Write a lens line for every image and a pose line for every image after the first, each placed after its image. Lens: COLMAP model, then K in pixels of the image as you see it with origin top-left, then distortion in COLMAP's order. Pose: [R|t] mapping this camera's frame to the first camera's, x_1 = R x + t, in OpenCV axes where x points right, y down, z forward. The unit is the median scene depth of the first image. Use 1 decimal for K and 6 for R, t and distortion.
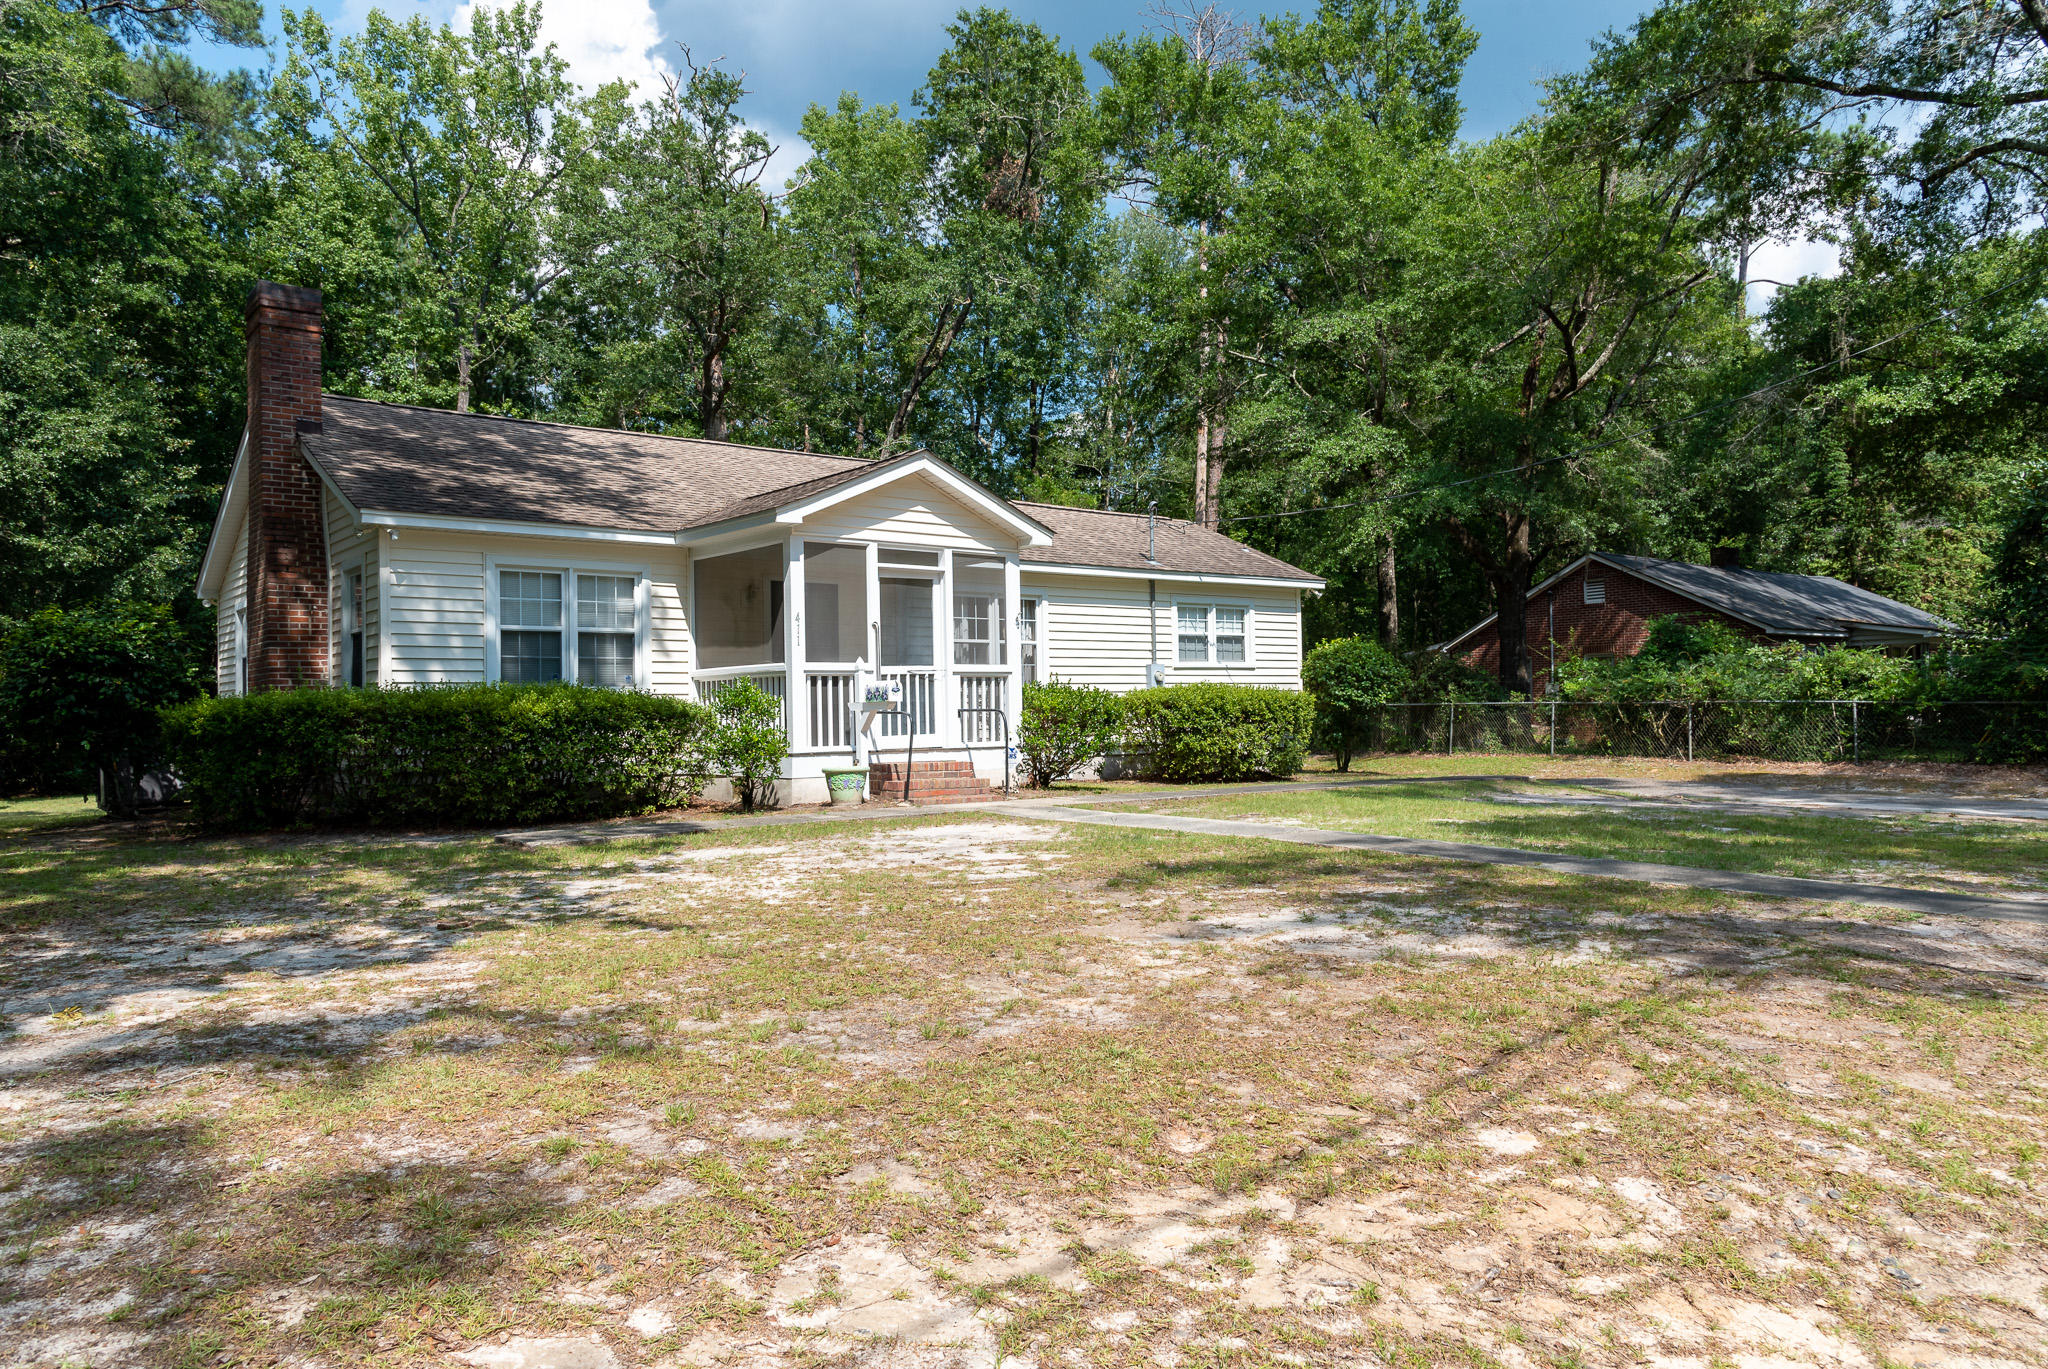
lens RADIAL K [[1328.2, 0, 1029.8], [0, 1328.2, 670.9], [0, 0, 1]] dist [0.004619, -0.015012]
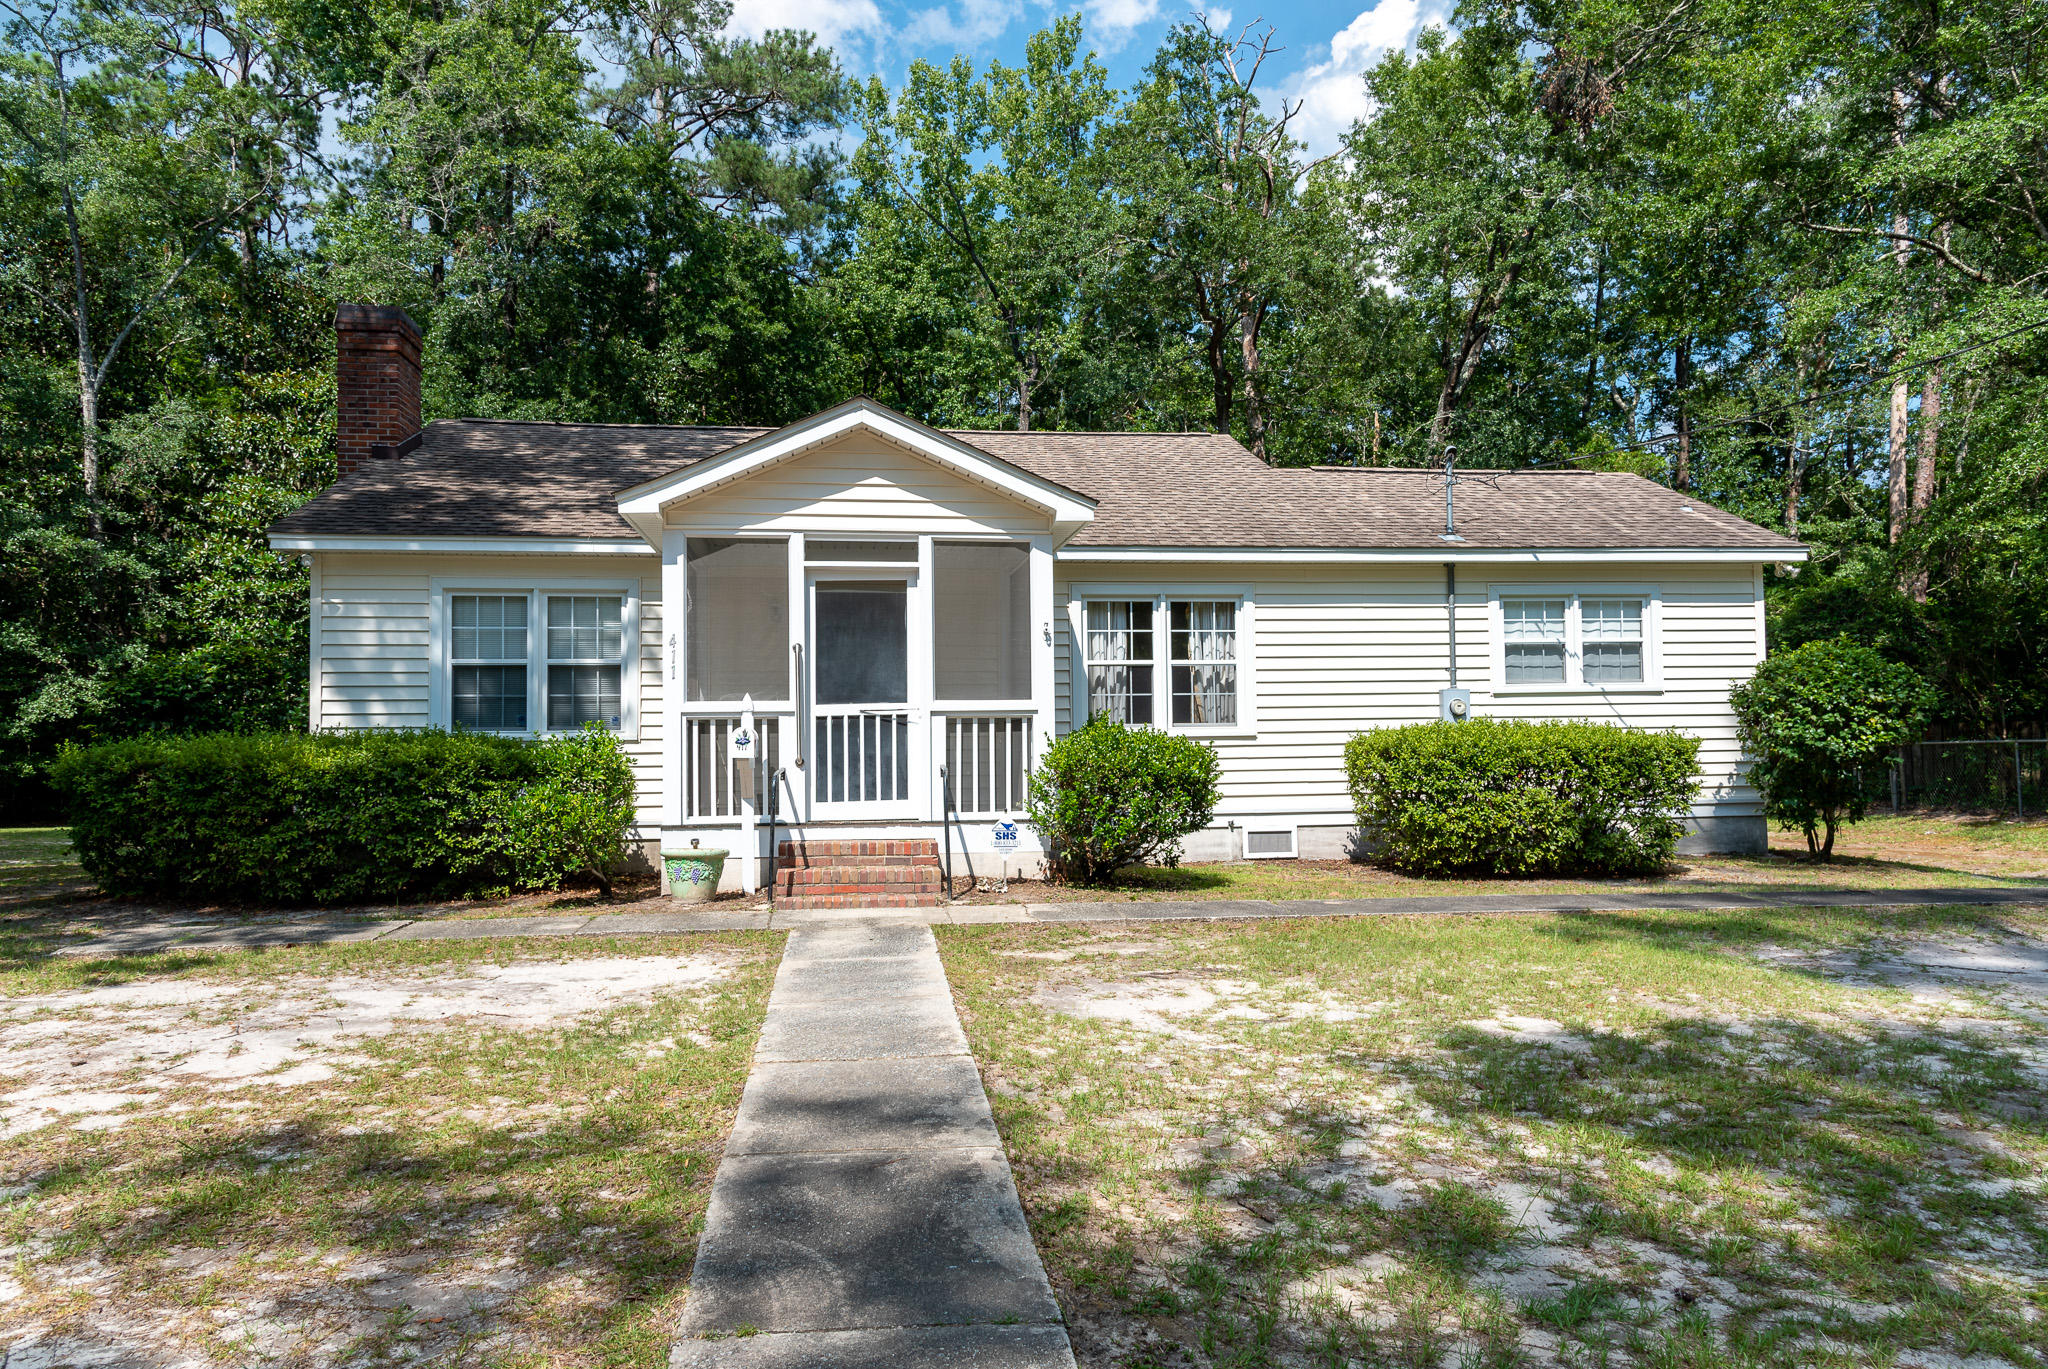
lens RADIAL K [[1328.2, 0, 1018.6], [0, 1328.2, 703.8], [0, 0, 1]] dist [0.004619, -0.015012]
pose [[0.856852, -0.004818, -0.515539, 0.251374], [0.012251, 0.999864, 0.011017, -0.007696], [0.515416, -0.015756, 0.856795, 0.314978]]
